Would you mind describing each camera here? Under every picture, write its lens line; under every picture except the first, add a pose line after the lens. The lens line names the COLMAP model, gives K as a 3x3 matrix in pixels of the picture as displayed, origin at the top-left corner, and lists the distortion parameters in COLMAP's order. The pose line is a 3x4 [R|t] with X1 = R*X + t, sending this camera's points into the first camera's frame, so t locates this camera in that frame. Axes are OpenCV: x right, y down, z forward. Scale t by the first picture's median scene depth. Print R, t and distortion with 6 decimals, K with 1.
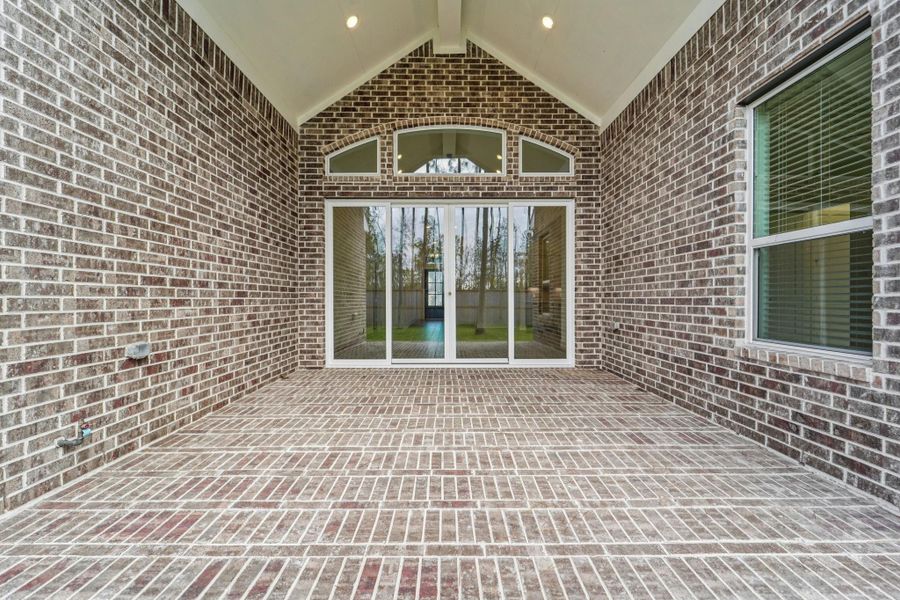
lens RADIAL K [[371.2, 0, 450.0], [0, 371.2, 300.0], [0, 0, 1]] dist [0.001684, -0.000018]
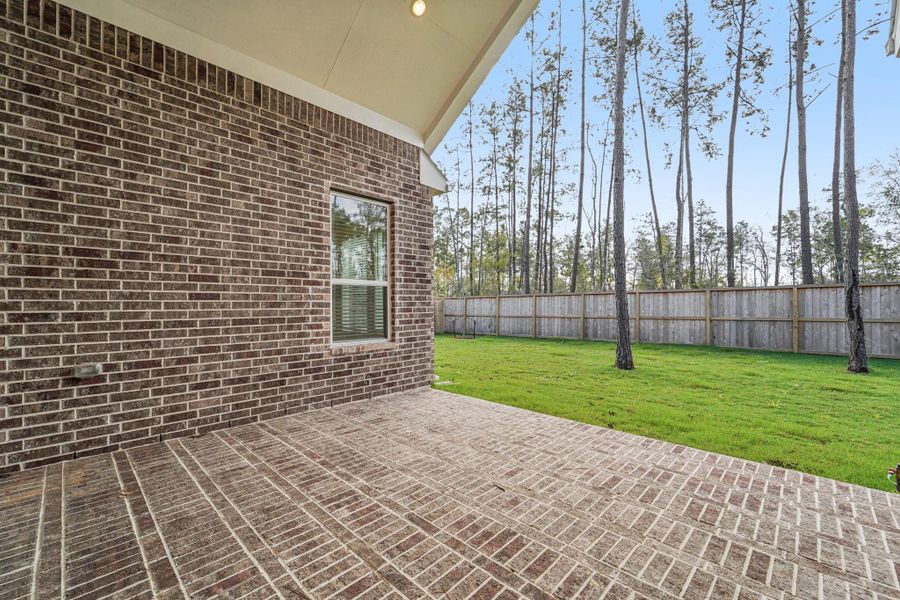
lens RADIAL K [[371.2, 0, 450.0], [0, 371.2, 300.0], [0, 0, 1]] dist [0.001684, -0.000018]
pose [[-0.715675, 0.013423, 0.698305, -0.589147], [0.006832, 0.999902, -0.012219, -0.046995], [-0.698400, -0.003974, -0.715696, 1.660379]]
